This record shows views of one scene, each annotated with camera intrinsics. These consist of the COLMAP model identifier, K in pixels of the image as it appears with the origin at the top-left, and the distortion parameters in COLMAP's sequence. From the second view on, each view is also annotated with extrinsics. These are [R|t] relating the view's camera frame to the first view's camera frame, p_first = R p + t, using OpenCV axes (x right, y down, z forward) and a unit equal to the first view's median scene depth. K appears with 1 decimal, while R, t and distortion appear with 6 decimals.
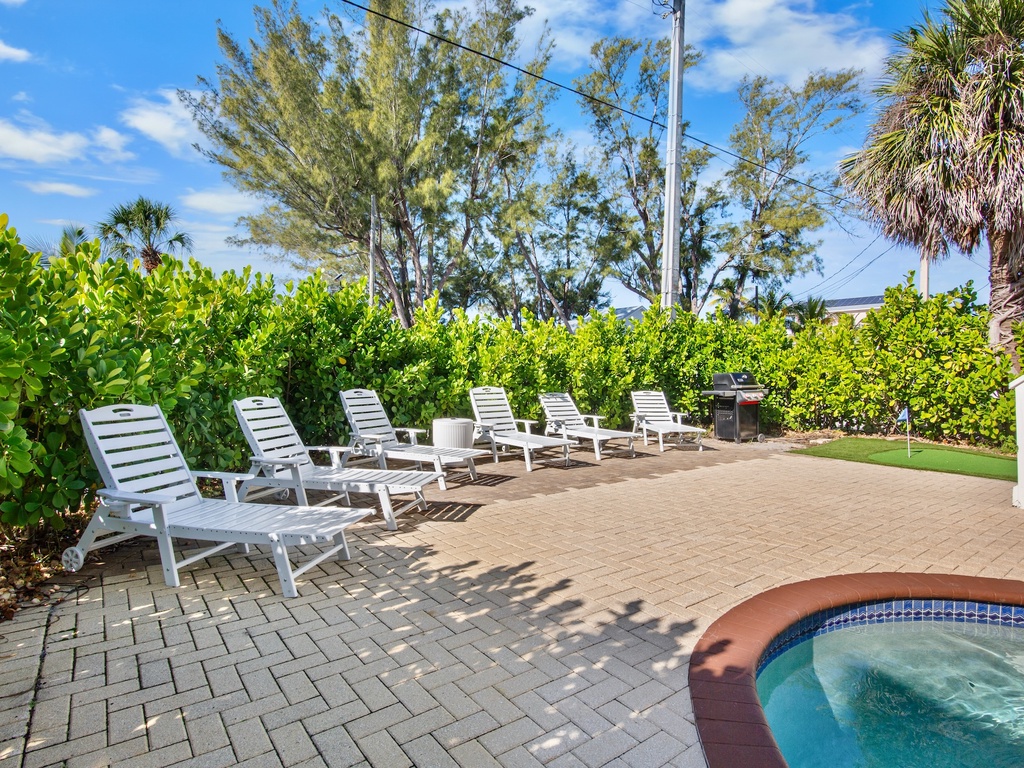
lens RADIAL K [[569.8, 0, 514.7], [0, 569.8, 383.9], [0, 0, 1]] dist [-0.014469, -0.001937]
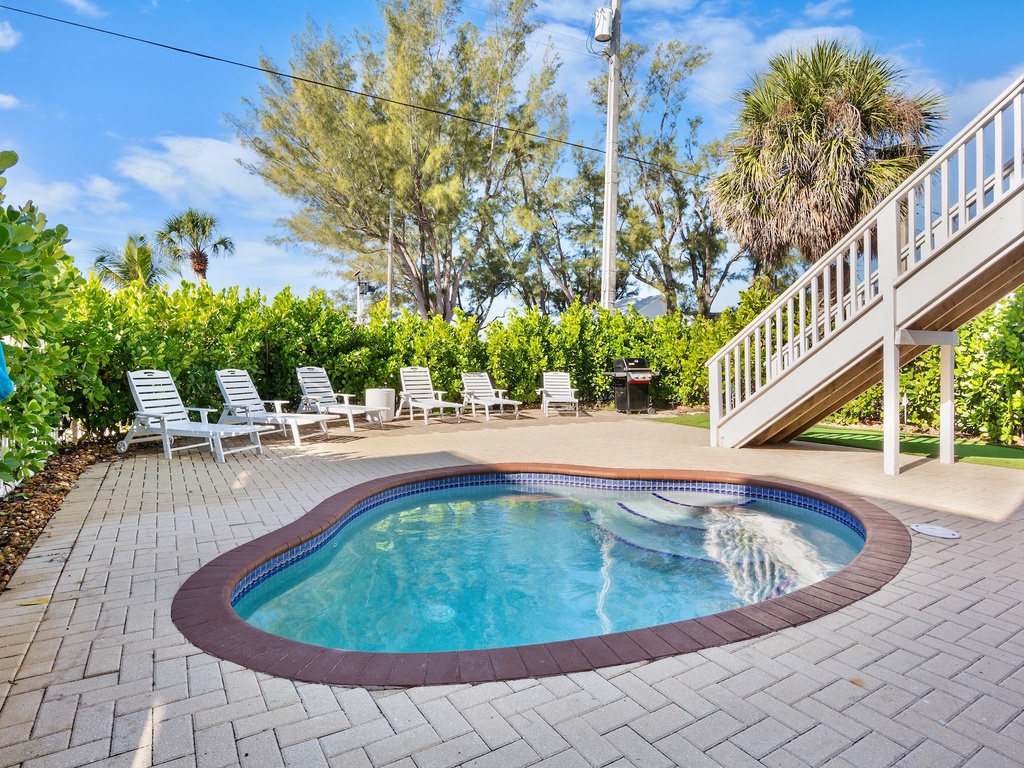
lens RADIAL K [[569.8, 0, 506.8], [0, 569.8, 360.1], [0, 0, 1]] dist [-0.014469, -0.001937]
pose [[0.996439, 0.005305, -0.084150, 0.226930], [-0.006925, 0.999796, -0.018982, 0.010575], [0.084032, 0.019497, 0.996272, -0.271682]]
